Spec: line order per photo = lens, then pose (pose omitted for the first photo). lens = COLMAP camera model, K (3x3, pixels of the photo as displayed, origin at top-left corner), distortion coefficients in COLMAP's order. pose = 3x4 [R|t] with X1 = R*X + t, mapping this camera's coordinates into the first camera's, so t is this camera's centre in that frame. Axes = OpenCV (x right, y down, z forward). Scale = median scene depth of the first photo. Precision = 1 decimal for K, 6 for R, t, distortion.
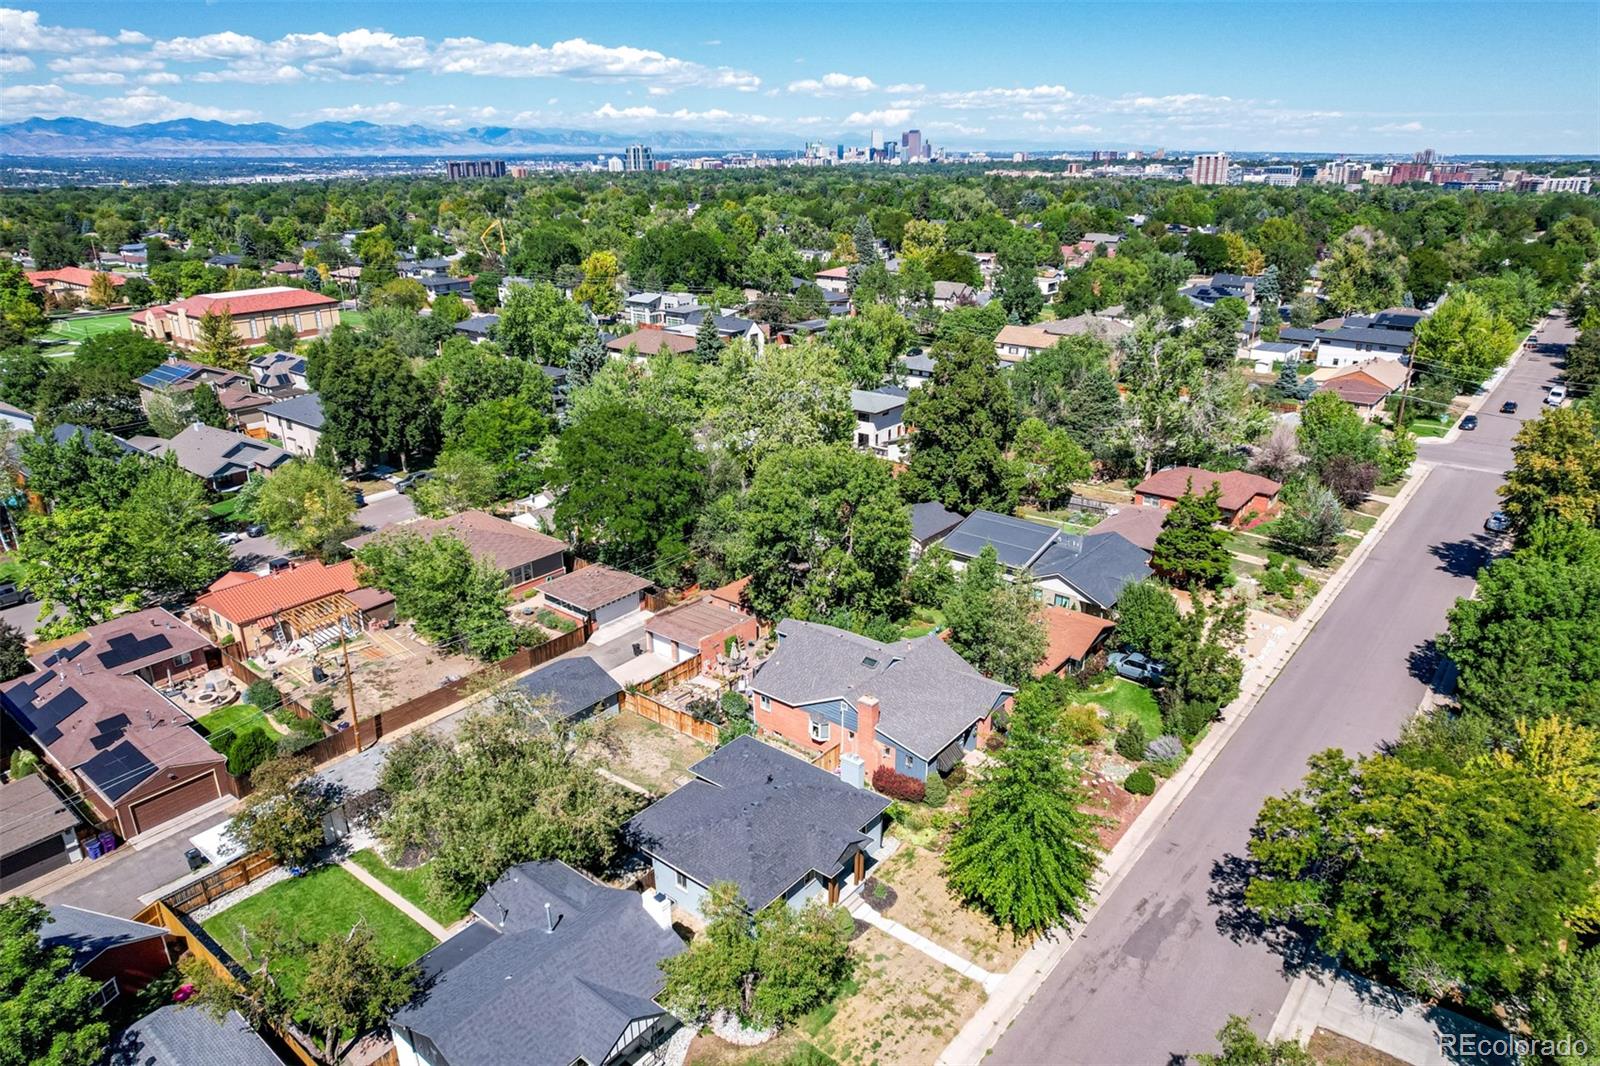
lens RADIAL K [[1020.8, 0, 807.8], [0, 1020.8, 542.3], [0, 0, 1]] dist [-0.069261, 0.057197]
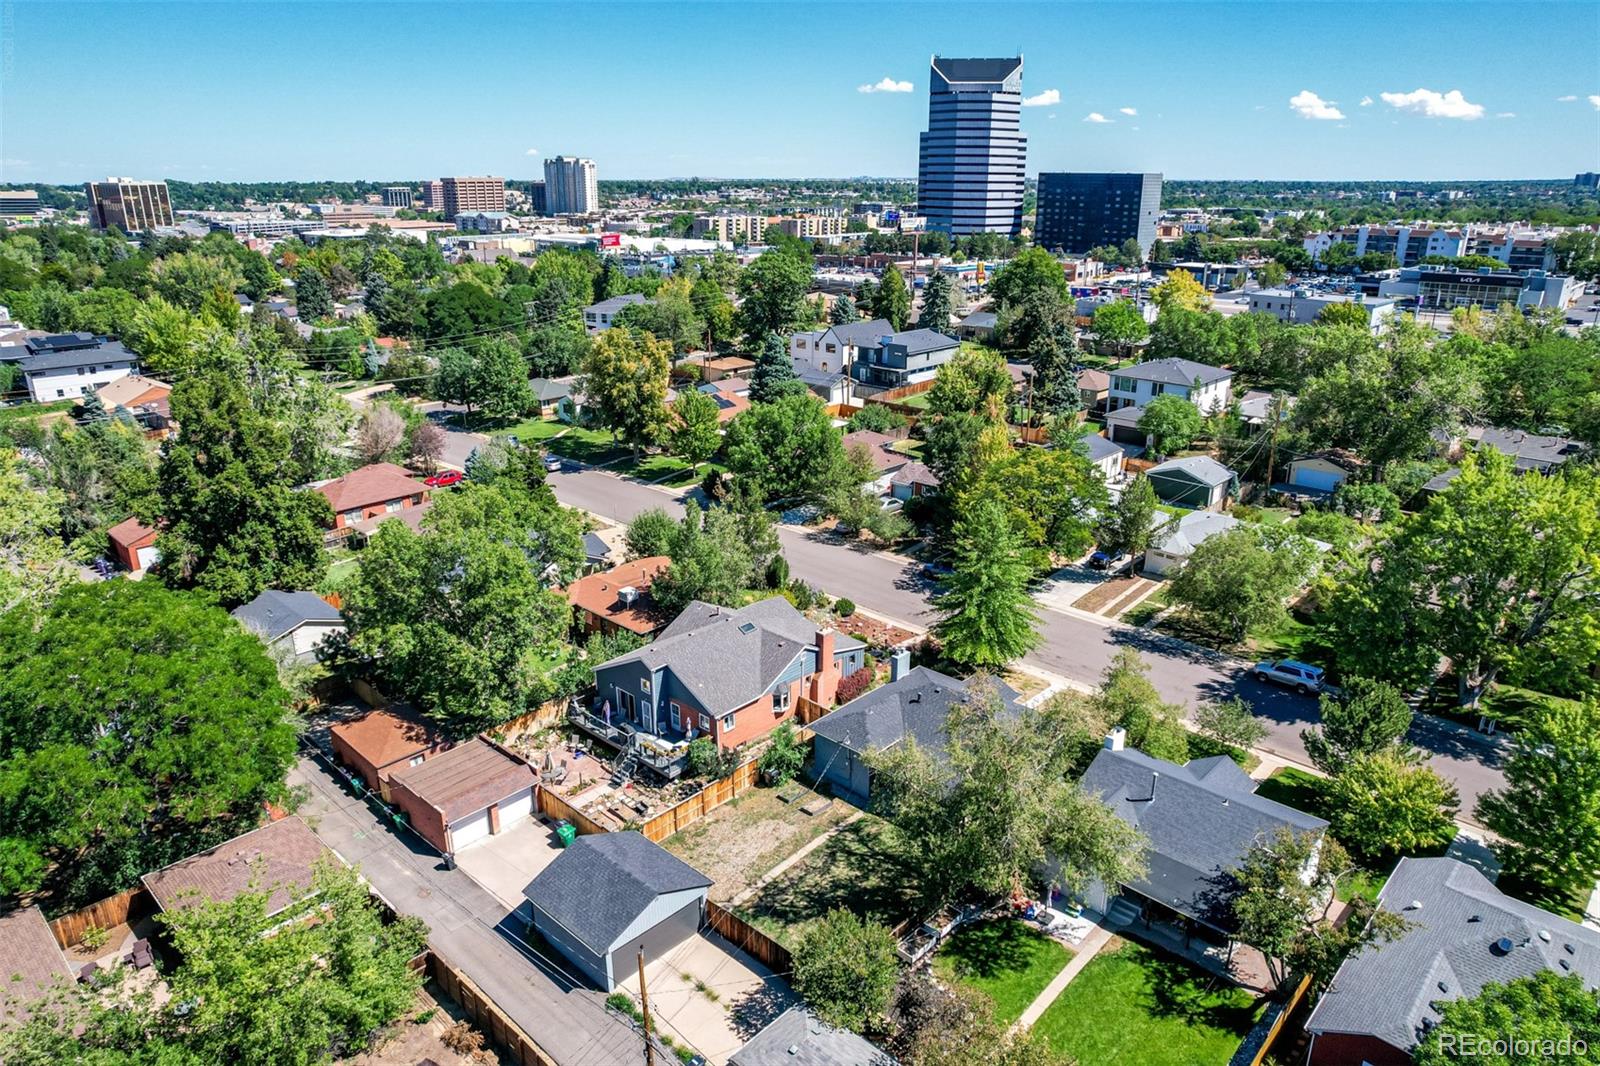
lens RADIAL K [[1020.8, 0, 811.3], [0, 1020.8, 530.0], [0, 0, 1]] dist [-0.069261, 0.057197]
pose [[0.075857, -0.323590, 0.943152, -0.335487], [0.355318, 0.892557, 0.277653, -0.089581], [-0.931662, 0.314057, 0.182684, 0.282211]]
